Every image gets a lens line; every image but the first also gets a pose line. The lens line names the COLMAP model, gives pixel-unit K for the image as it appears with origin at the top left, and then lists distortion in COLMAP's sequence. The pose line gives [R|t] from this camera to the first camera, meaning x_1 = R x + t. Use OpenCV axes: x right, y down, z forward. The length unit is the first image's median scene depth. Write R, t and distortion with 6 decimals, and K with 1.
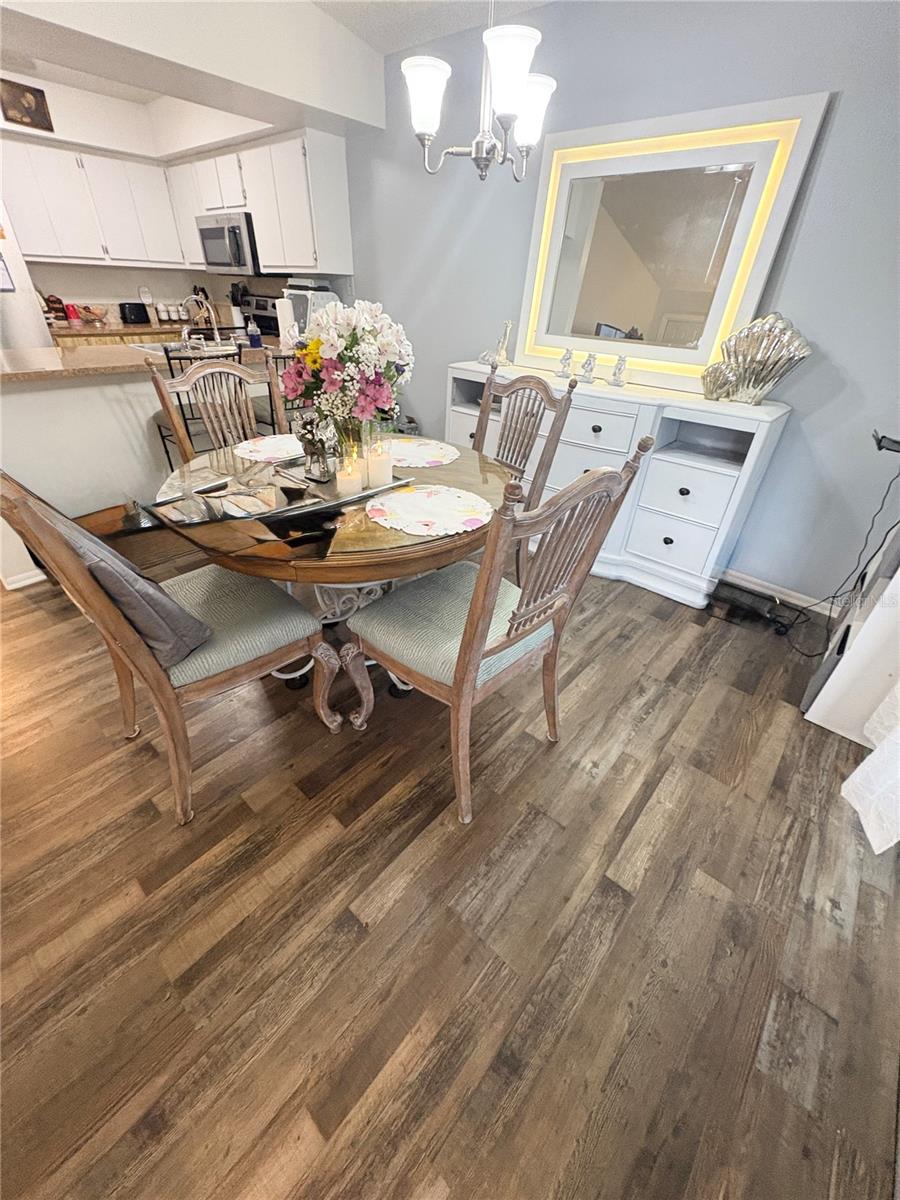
lens RADIAL K [[477.8, 0, 450.0], [0, 477.8, 600.0], [0, 0, 1]] dist [0.000430, -0.000049]
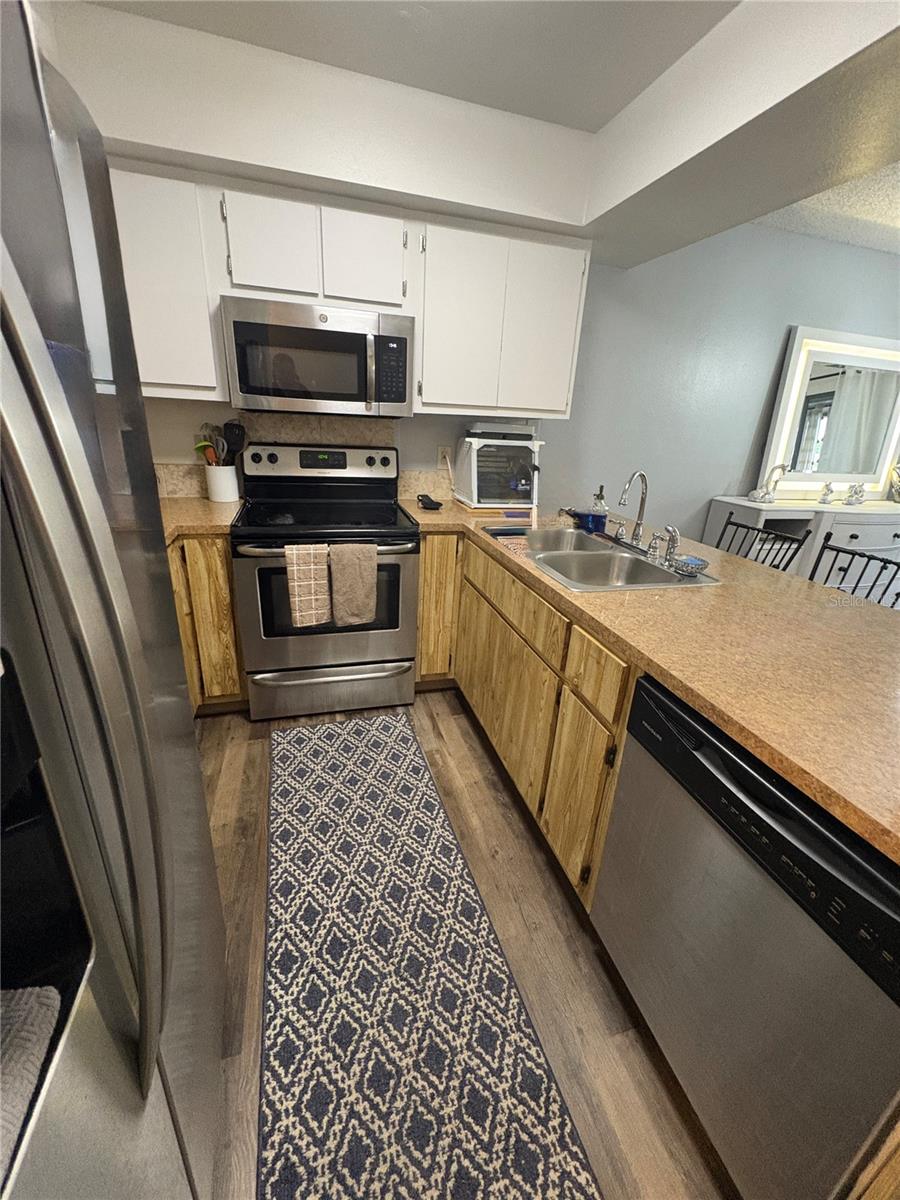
lens RADIAL K [[477.8, 0, 450.0], [0, 477.8, 600.0], [0, 0, 1]] dist [0.000430, -0.000049]
pose [[0.529774, -0.317103, 0.786629, -0.946003], [0.436914, 0.896979, 0.067337, -0.533357], [-0.726943, 0.308016, 0.613743, 0.726022]]
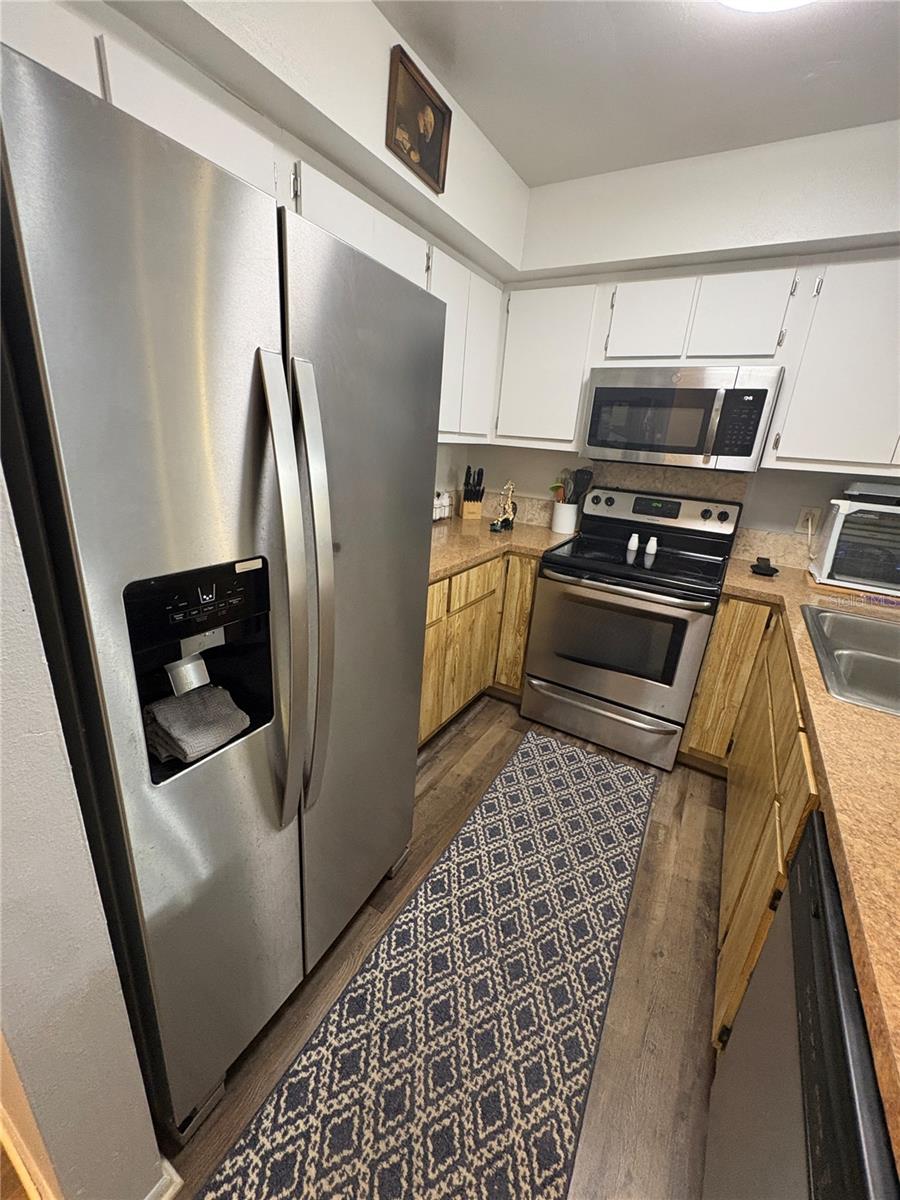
lens RADIAL K [[477.8, 0, 450.0], [0, 477.8, 600.0], [0, 0, 1]] dist [0.000430, -0.000049]
pose [[0.982496, -0.035236, 0.182919, -0.878490], [0.076650, 0.971438, -0.224573, -0.480702], [-0.169781, 0.234663, 0.957135, 0.627218]]
